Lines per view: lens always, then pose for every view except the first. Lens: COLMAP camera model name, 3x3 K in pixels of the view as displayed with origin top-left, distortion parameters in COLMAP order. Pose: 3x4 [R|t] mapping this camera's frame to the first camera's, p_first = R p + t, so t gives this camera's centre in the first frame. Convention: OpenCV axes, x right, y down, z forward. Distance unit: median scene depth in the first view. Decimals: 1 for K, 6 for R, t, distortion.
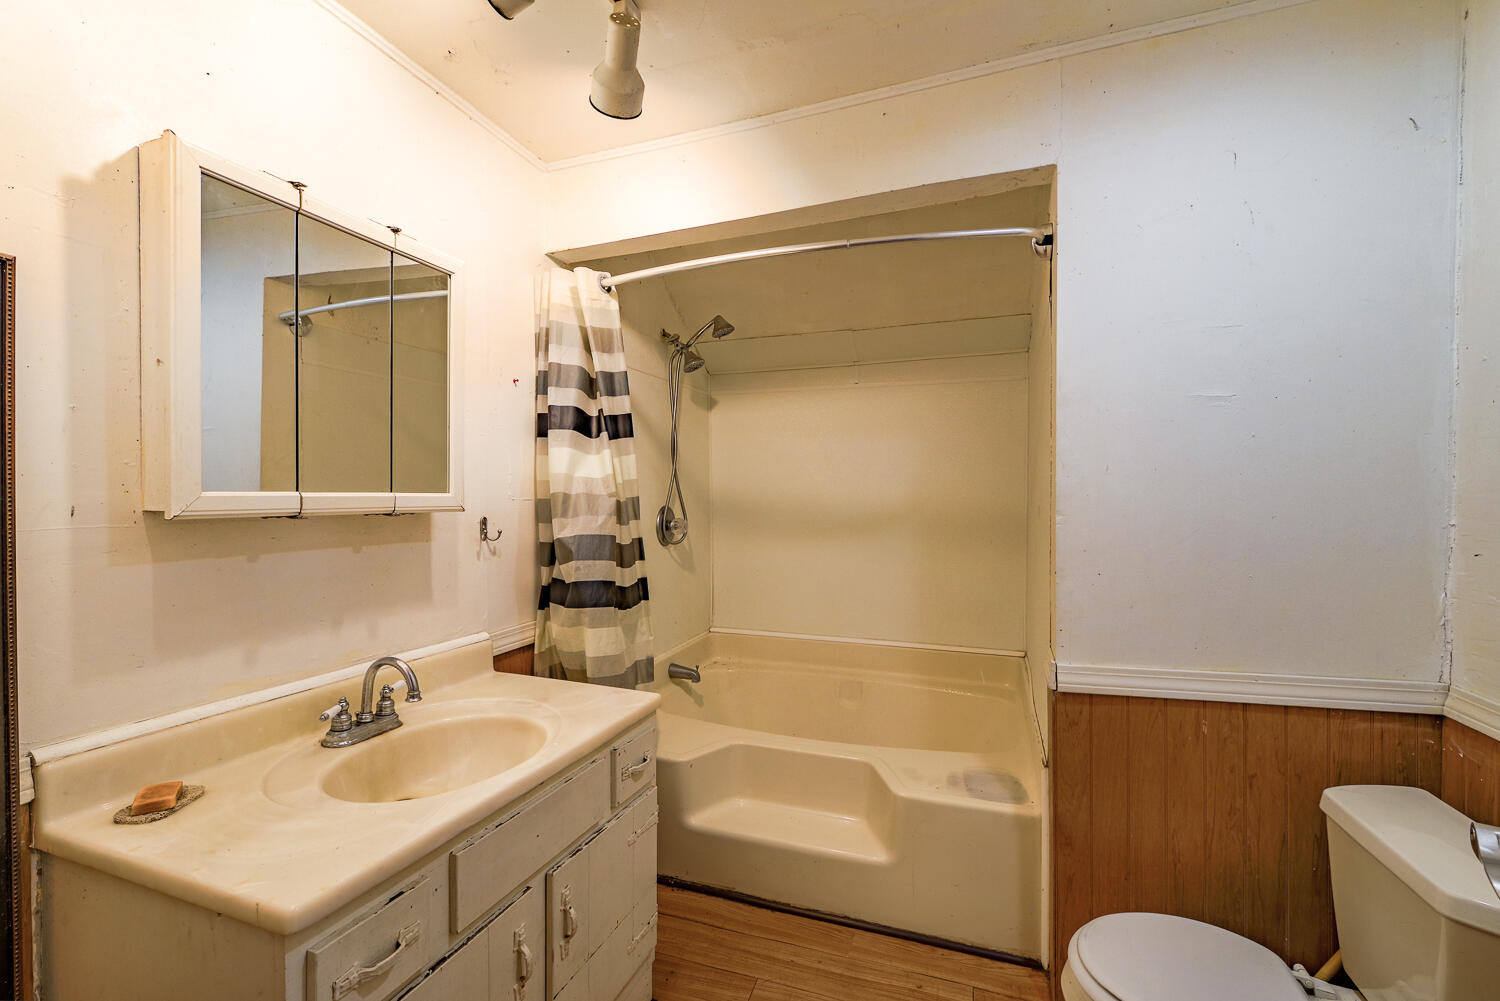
lens RADIAL K [[652.6, 0, 746.9], [0, 652.6, 507.1], [0, 0, 1]] dist [-0.009242, -0.000079]
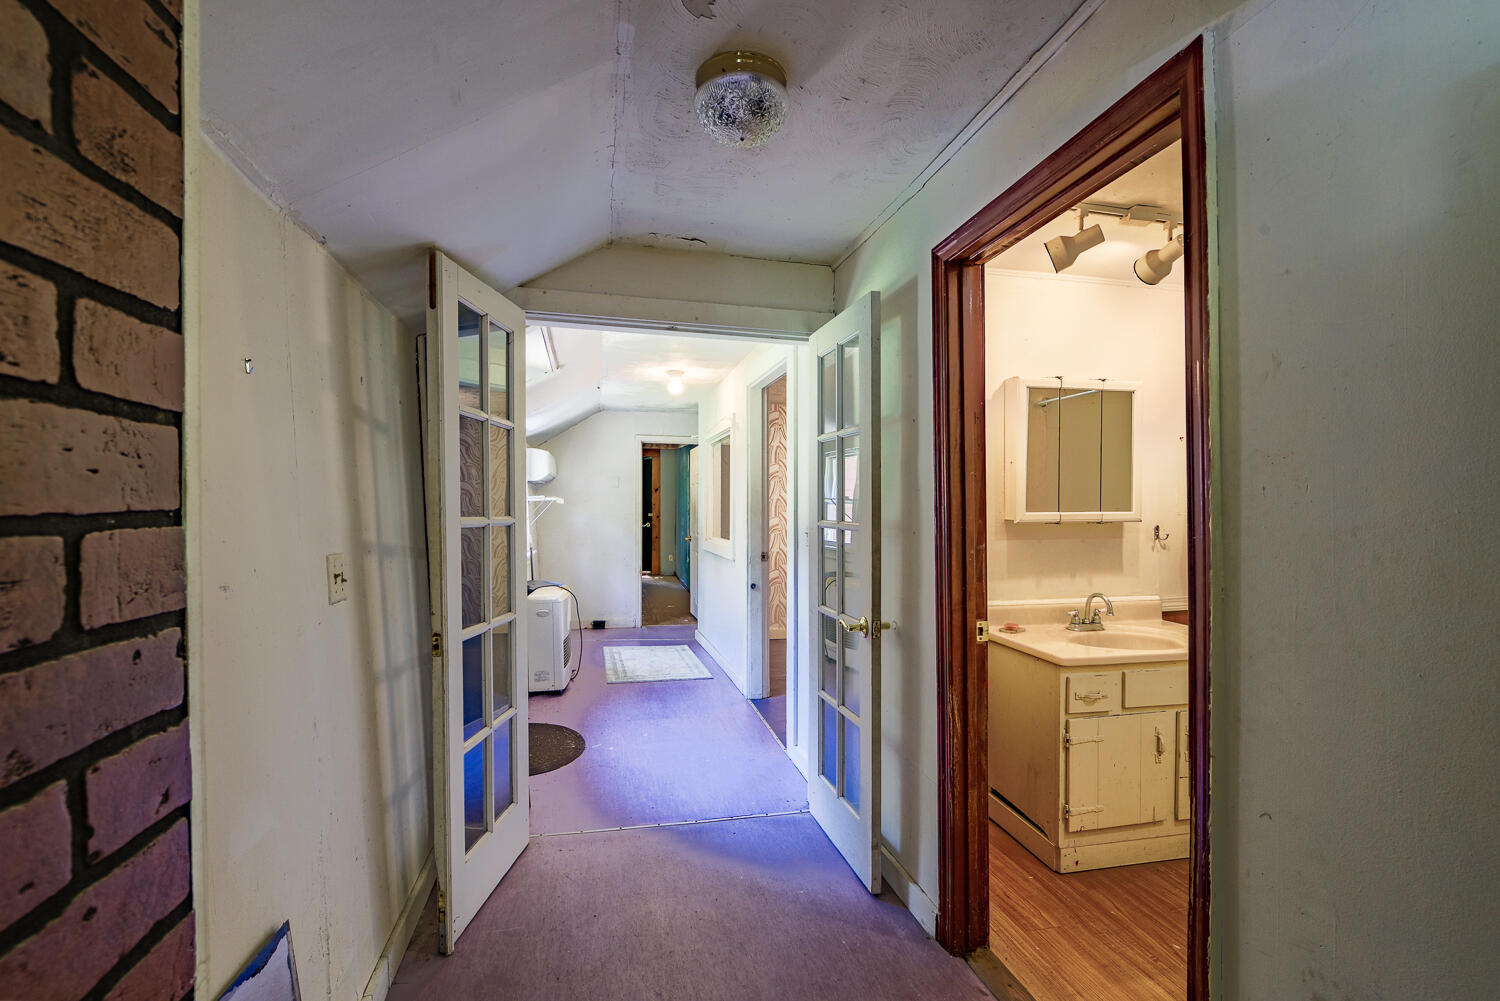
lens RADIAL K [[652.6, 0, 747.2], [0, 652.6, 515.7], [0, 0, 1]] dist [-0.009242, -0.000079]
pose [[0.539051, 0.007998, -0.842235, 0.563808], [-0.008775, 0.999954, 0.003879, -0.008882], [0.842228, 0.005300, 0.539096, -1.011741]]
